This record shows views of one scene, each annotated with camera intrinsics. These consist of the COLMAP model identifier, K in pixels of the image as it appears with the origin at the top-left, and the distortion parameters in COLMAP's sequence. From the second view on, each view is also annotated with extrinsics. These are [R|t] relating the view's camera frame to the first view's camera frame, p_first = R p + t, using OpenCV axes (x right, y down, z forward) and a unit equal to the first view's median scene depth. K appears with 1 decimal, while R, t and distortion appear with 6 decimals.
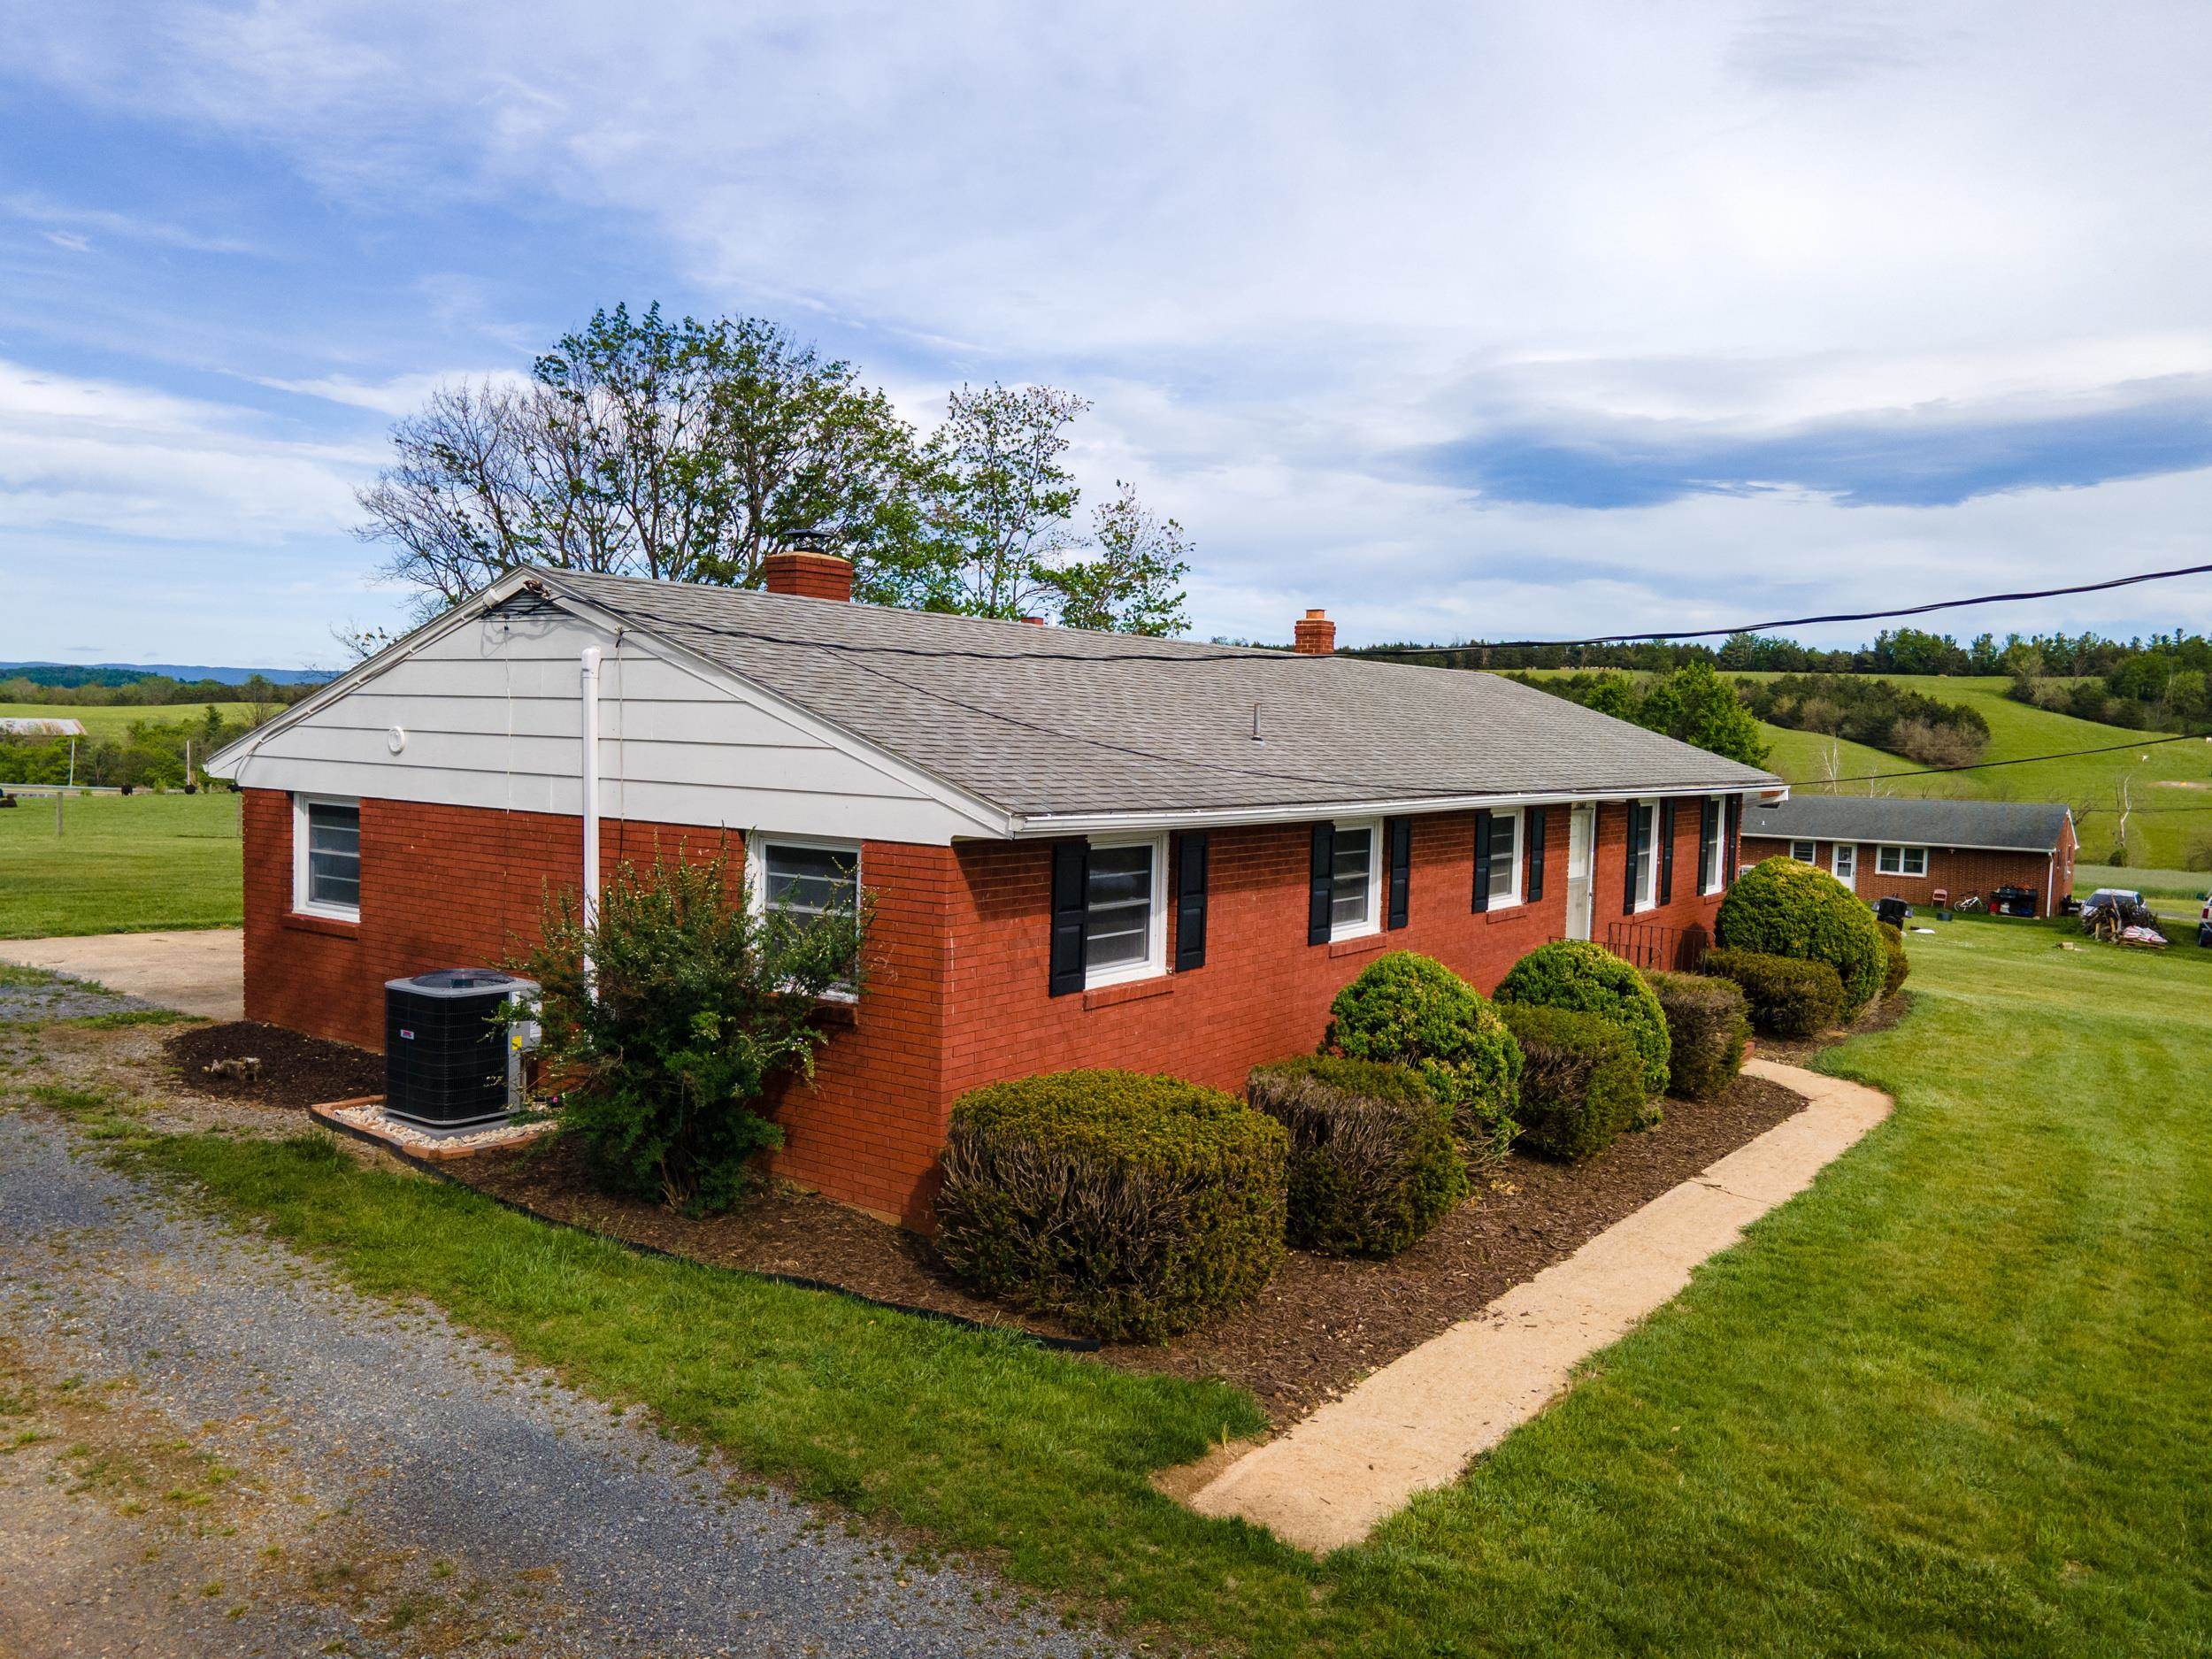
lens RADIAL K [[1556.9, 0, 1099.3], [0, 1556.9, 827.4], [0, 0, 1]] dist [0.052777, -0.145974]
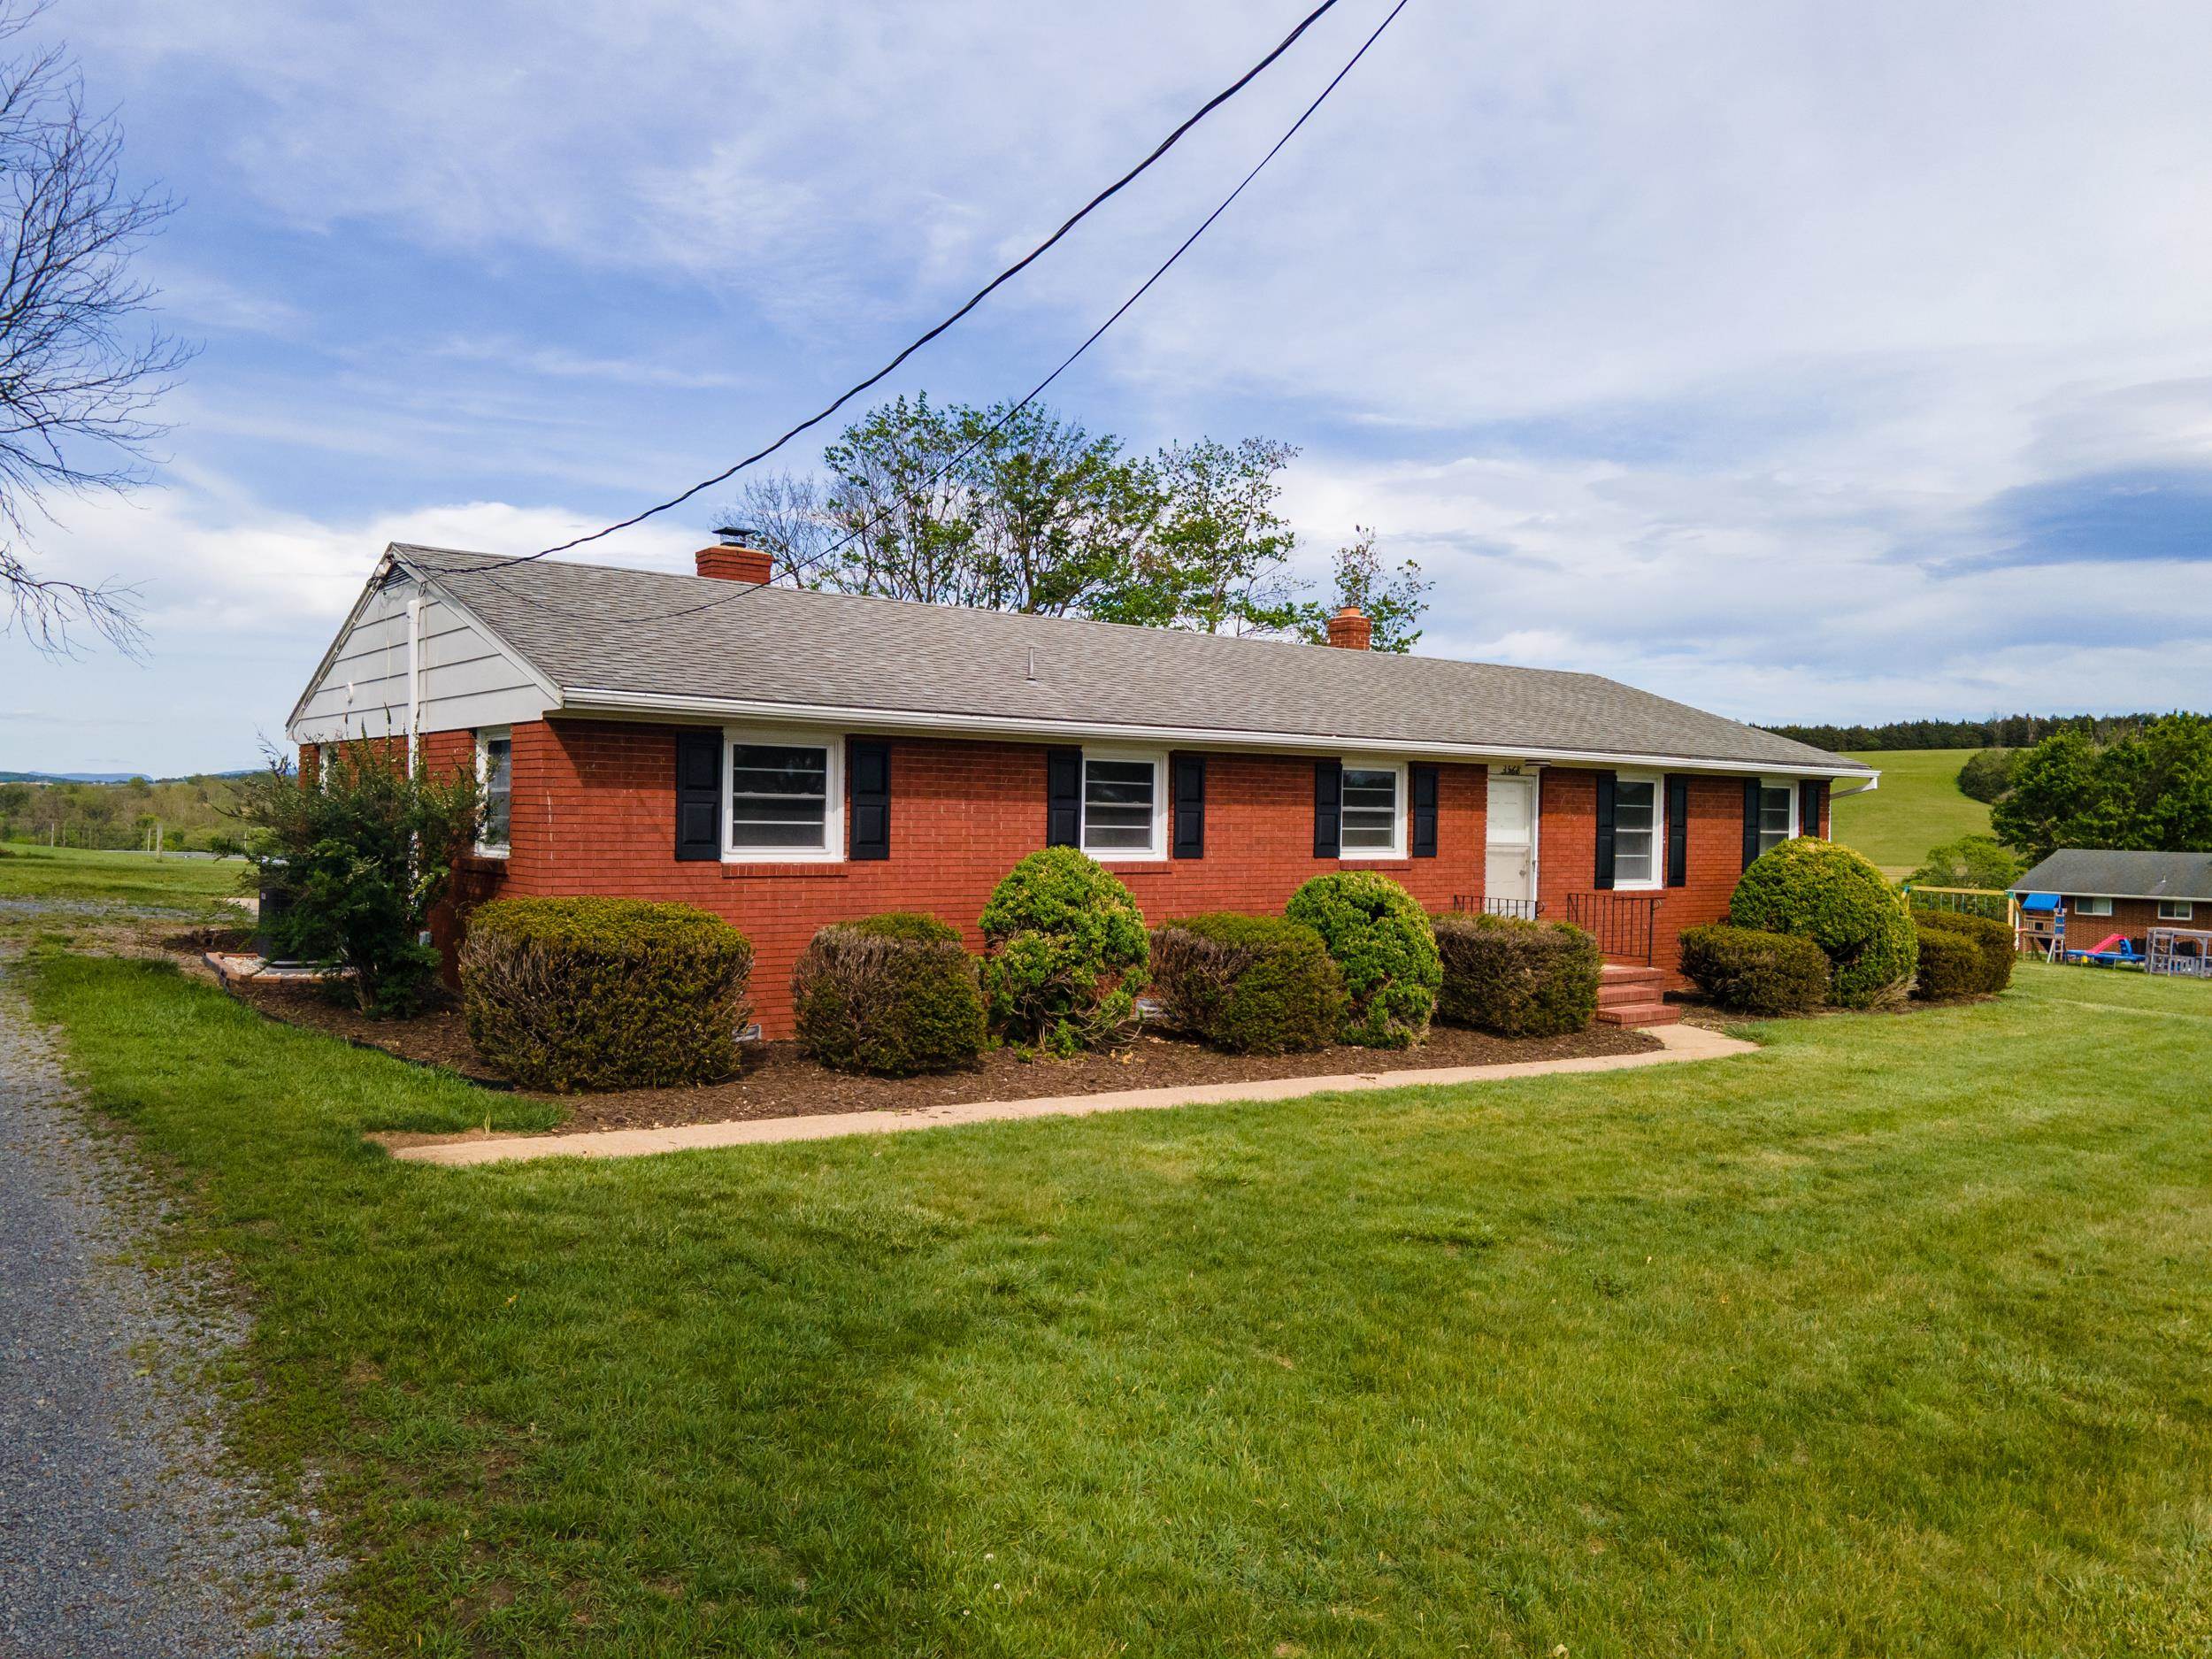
lens RADIAL K [[1601.3, 0, 1136.8], [0, 1601.3, 779.1], [0, 0, 1]] dist [0.056143, 0.003696]
pose [[0.962580, -0.018444, -0.270368, 0.171954], [-0.006512, 0.995819, -0.091118, 0.041870], [0.270918, 0.089469, 0.958436, -0.025236]]
